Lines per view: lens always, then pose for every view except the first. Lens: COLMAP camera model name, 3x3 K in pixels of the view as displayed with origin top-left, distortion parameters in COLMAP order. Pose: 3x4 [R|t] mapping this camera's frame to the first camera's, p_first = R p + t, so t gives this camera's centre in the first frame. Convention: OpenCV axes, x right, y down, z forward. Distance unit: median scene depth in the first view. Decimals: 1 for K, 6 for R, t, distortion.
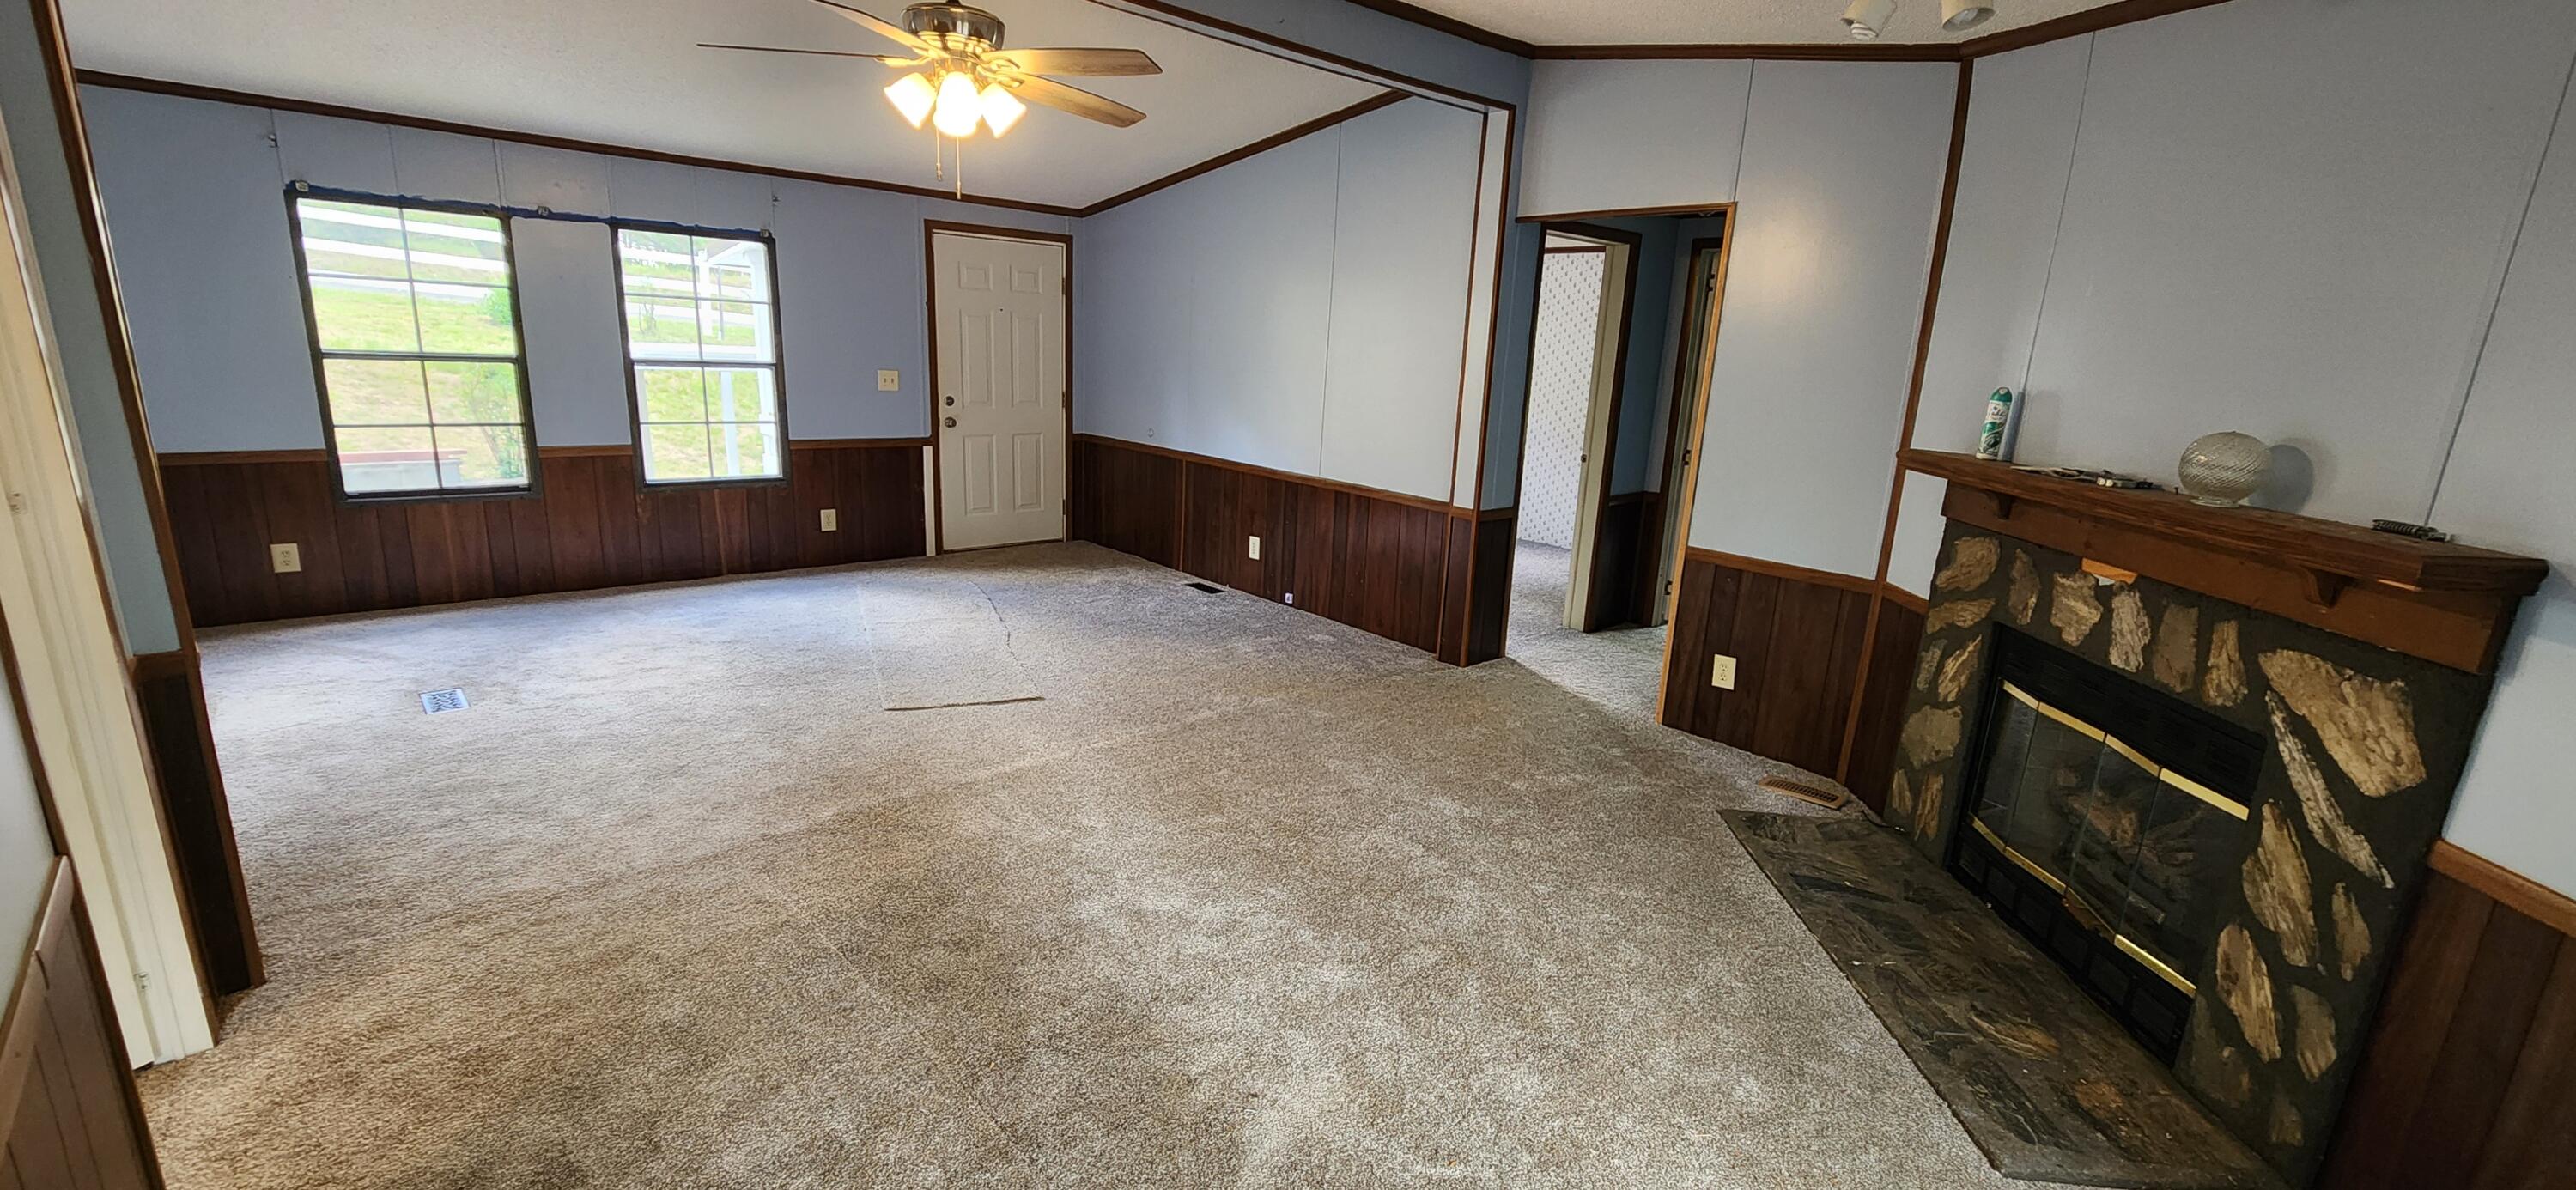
lens RADIAL K [[1104.1, 0, 1288.0], [0, 1104.1, 595.0], [0, 0, 1]] dist [0.002208, -0.001183]
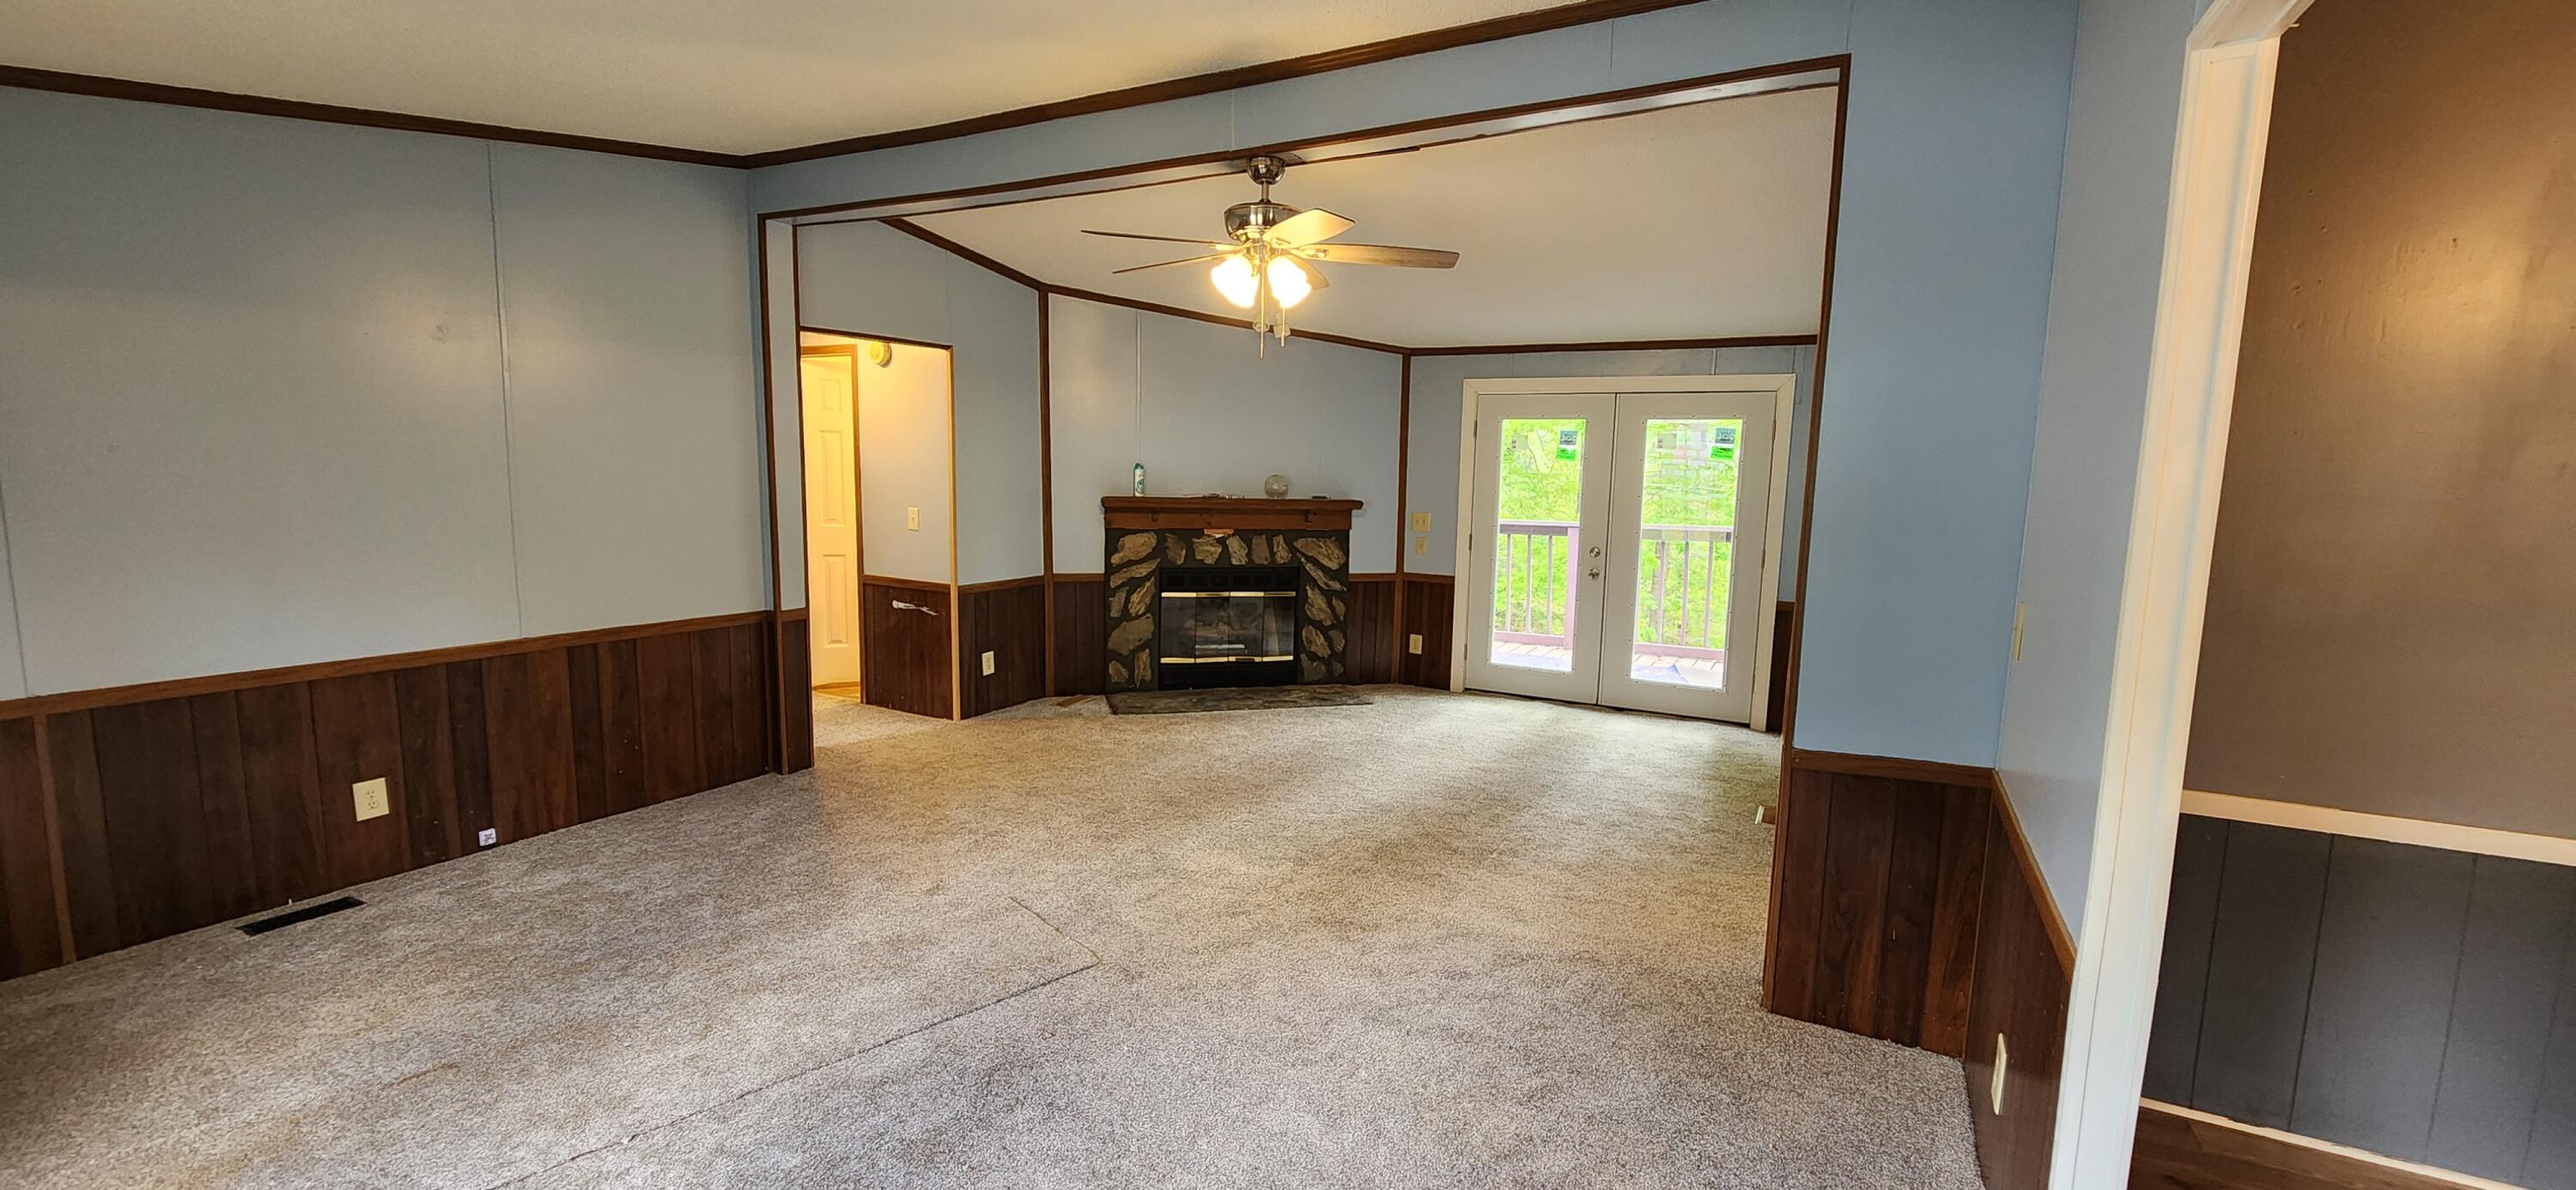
lens RADIAL K [[1104.1, 0, 1288.0], [0, 1104.1, 595.0], [0, 0, 1]] dist [0.002208, -0.001183]
pose [[-0.366452, -0.162365, 0.916161, -1.533166], [0.176756, 0.954577, 0.239874, -0.423922], [-0.913494, 0.249839, -0.321108, 1.550339]]
